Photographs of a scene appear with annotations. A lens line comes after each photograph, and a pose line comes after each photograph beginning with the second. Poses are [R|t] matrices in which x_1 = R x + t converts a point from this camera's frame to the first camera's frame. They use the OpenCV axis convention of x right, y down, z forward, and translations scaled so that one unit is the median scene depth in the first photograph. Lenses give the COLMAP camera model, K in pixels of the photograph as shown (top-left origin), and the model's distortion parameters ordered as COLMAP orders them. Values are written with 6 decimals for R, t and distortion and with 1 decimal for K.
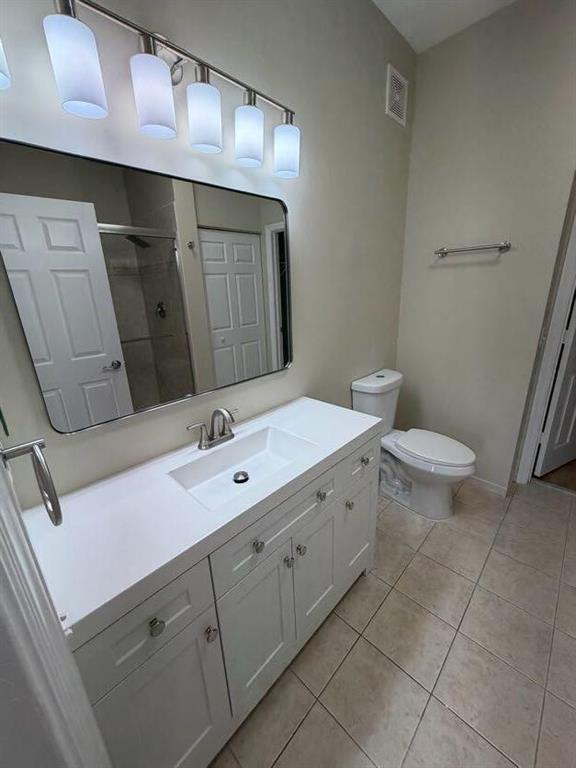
lens RADIAL K [[307.2, 0, 289.4], [0, 307.2, 380.2], [0, 0, 1]] dist [0.000172, -0.000131]
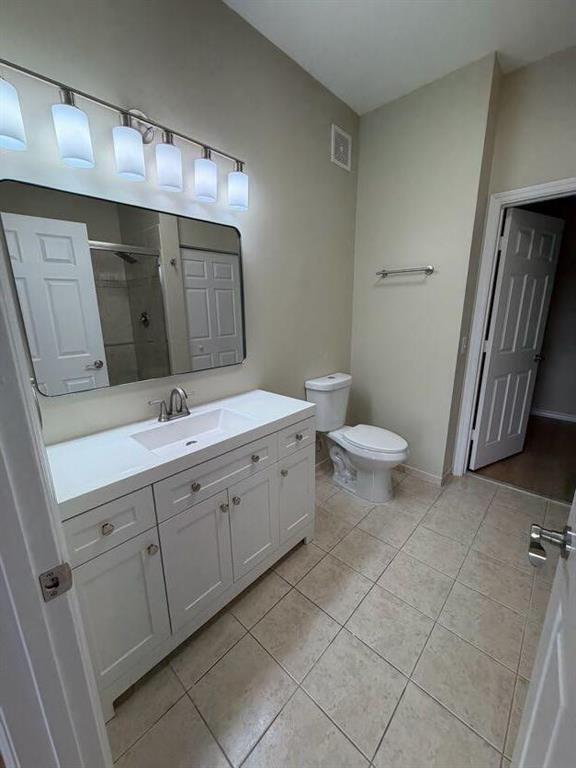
lens RADIAL K [[307.2, 0, 289.9], [0, 307.2, 379.7], [0, 0, 1]] dist [0.000172, -0.000131]
pose [[0.999408, 0.018222, 0.029197, 0.166239], [-0.016294, 0.997755, -0.064956, 0.113247], [-0.030315, 0.064442, 0.997461, -0.217590]]
